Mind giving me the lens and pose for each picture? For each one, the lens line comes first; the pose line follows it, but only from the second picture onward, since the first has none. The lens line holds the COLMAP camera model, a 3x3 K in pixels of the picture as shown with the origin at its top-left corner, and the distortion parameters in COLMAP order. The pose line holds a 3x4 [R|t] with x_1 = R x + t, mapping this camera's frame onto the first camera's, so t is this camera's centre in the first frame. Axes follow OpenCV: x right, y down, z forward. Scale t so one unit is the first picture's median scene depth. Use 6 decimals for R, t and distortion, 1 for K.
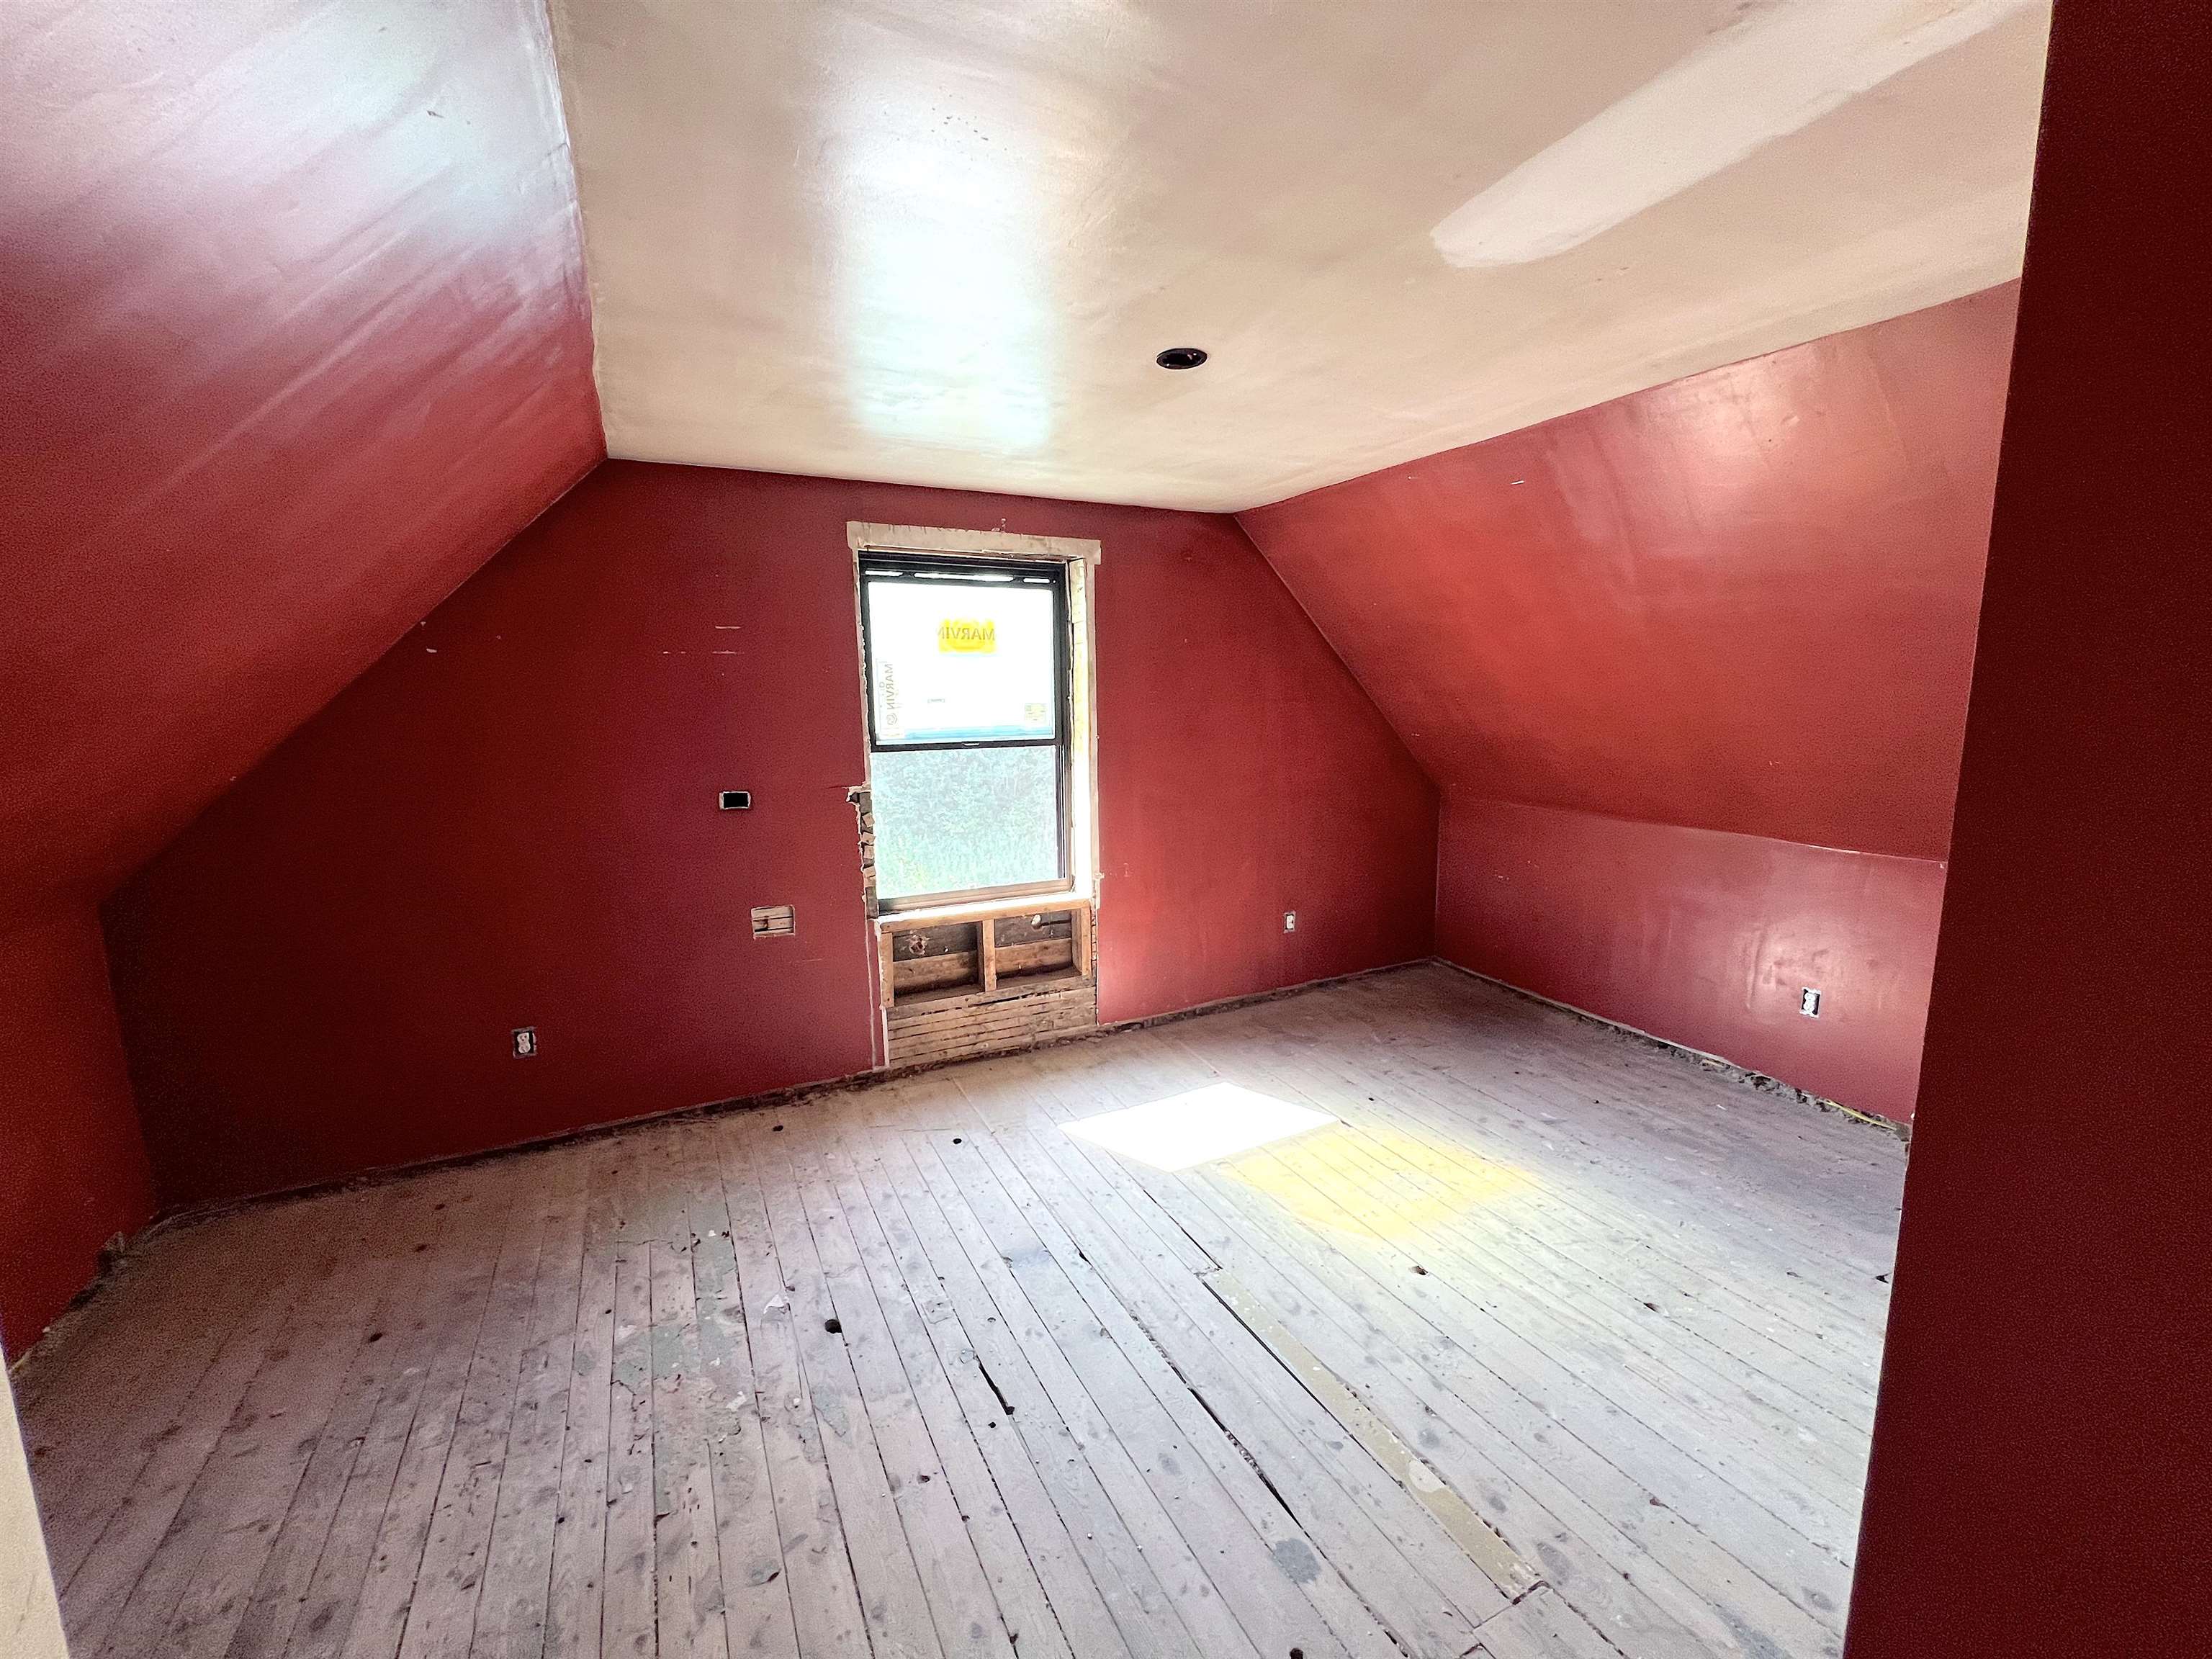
lens RADIAL K [[877.8, 0, 1103.3], [0, 877.8, 825.6], [0, 0, 1]] dist [0.000371, -0.000256]
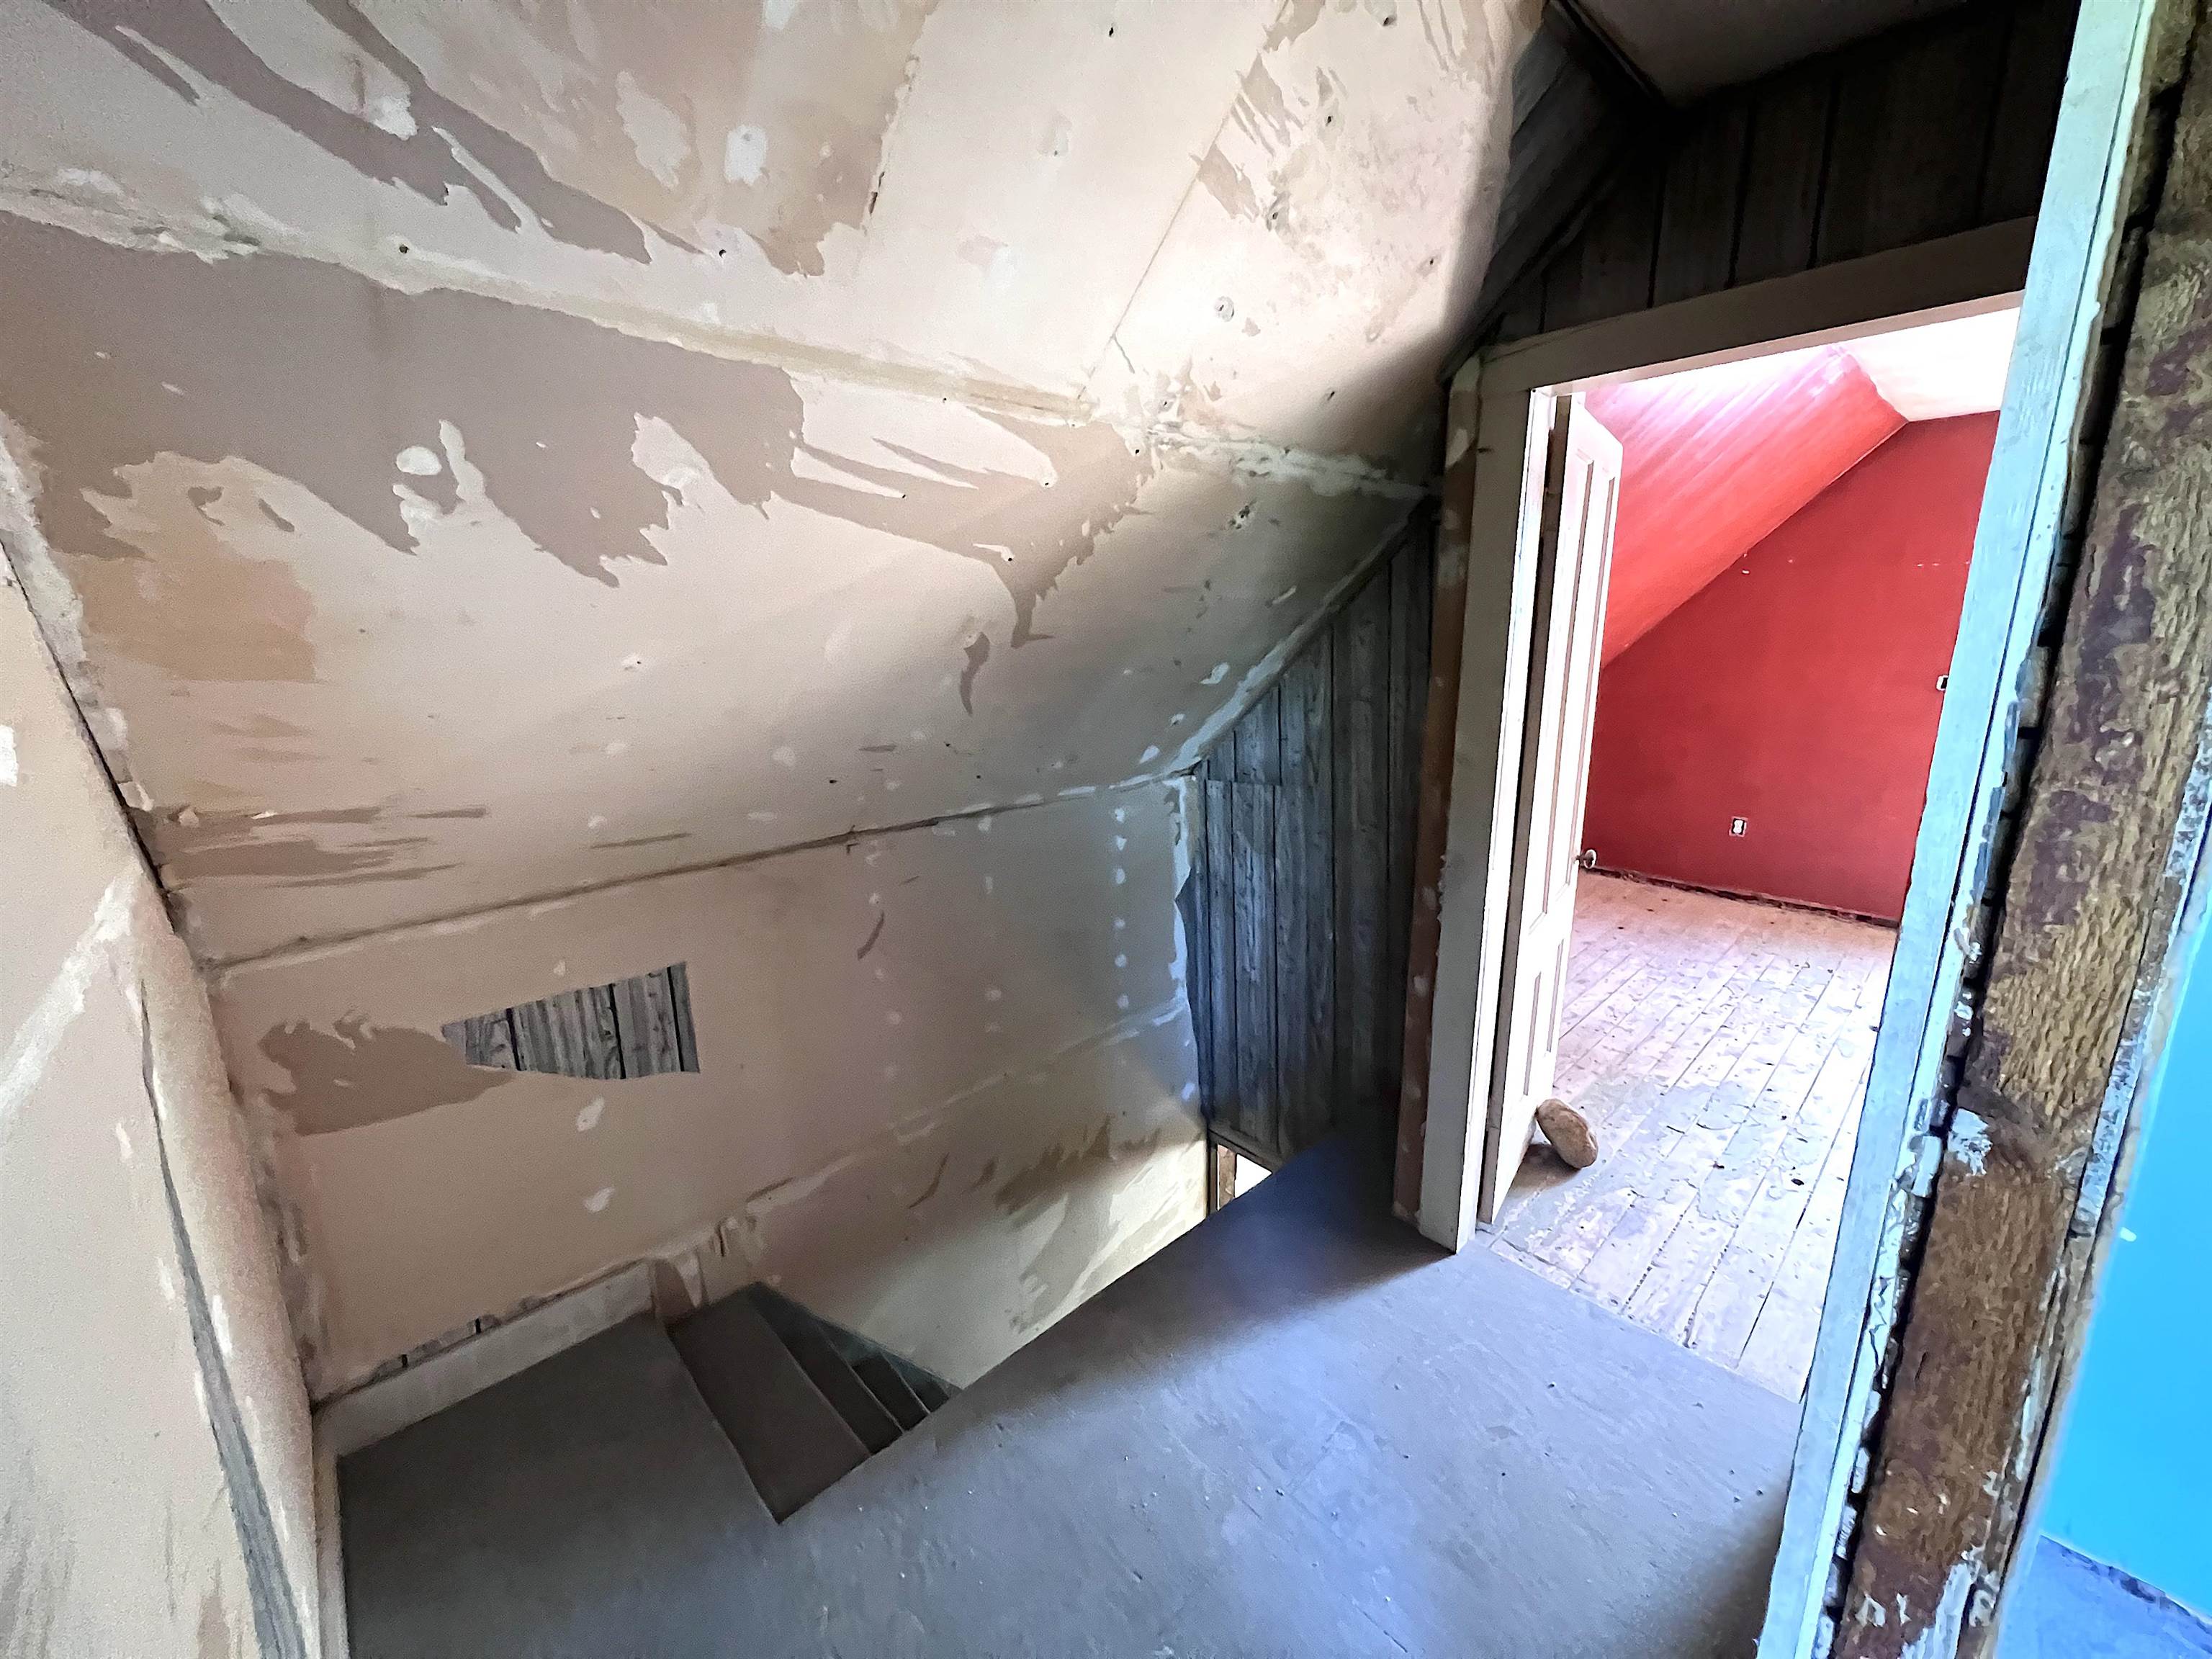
lens RADIAL K [[877.8, 0, 1103.3], [0, 877.8, 825.6], [0, 0, 1]] dist [0.000371, -0.000256]
pose [[0.276465, 0.226768, -0.933886, 0.578452], [-0.126520, 0.971892, 0.198542, 0.094640], [0.952659, 0.063266, 0.297385, -0.642161]]
